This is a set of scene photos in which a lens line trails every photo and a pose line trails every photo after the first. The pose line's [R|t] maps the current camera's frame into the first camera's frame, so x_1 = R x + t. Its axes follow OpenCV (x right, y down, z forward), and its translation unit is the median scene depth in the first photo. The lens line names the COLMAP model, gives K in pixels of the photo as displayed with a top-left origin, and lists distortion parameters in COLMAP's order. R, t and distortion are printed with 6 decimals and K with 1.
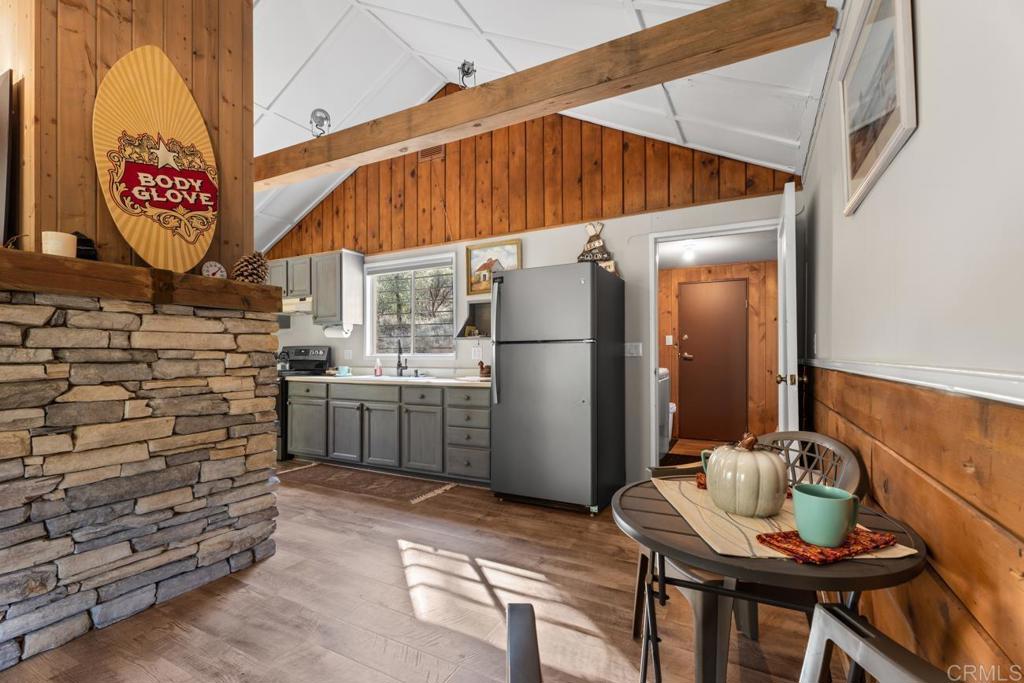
lens RADIAL K [[456.3, 0, 507.8], [0, 456.3, 345.8], [0, 0, 1]] dist [-0.005330, 0.002193]
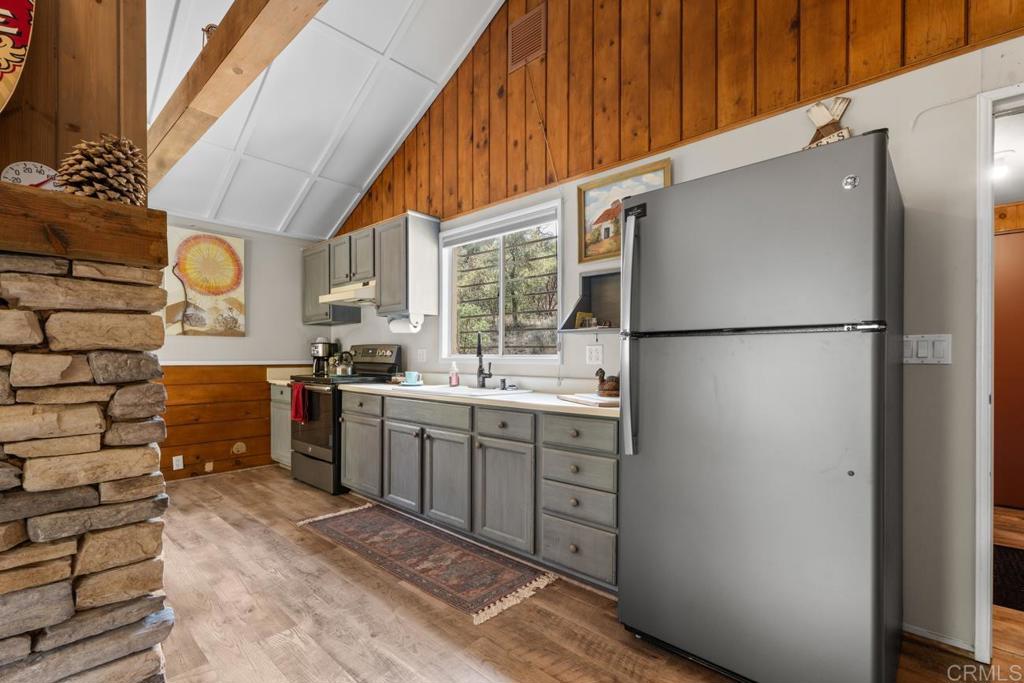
lens RADIAL K [[456.3, 0, 513.5], [0, 456.3, 357.6], [0, 0, 1]] dist [-0.005330, 0.002193]
pose [[0.969595, 0.006283, -0.244634, -0.023222], [-0.000483, 0.999718, 0.023762, 0.005452], [0.244715, -0.022921, 0.969324, 0.391389]]
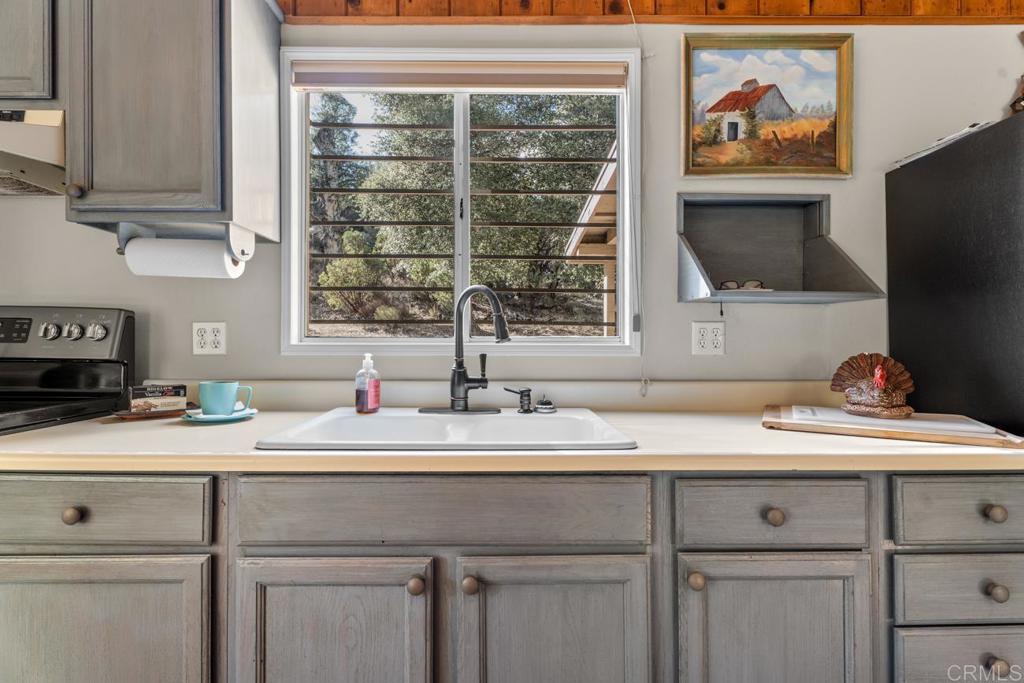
lens RADIAL K [[456.3, 0, 495.0], [0, 456.3, 338.7], [0, 0, 1]] dist [-0.005330, 0.002193]
pose [[0.878342, 0.004155, 0.478015, -0.419467], [-0.016372, 0.999637, 0.021396, 0.012236], [-0.477753, -0.026619, 0.878091, 0.822147]]
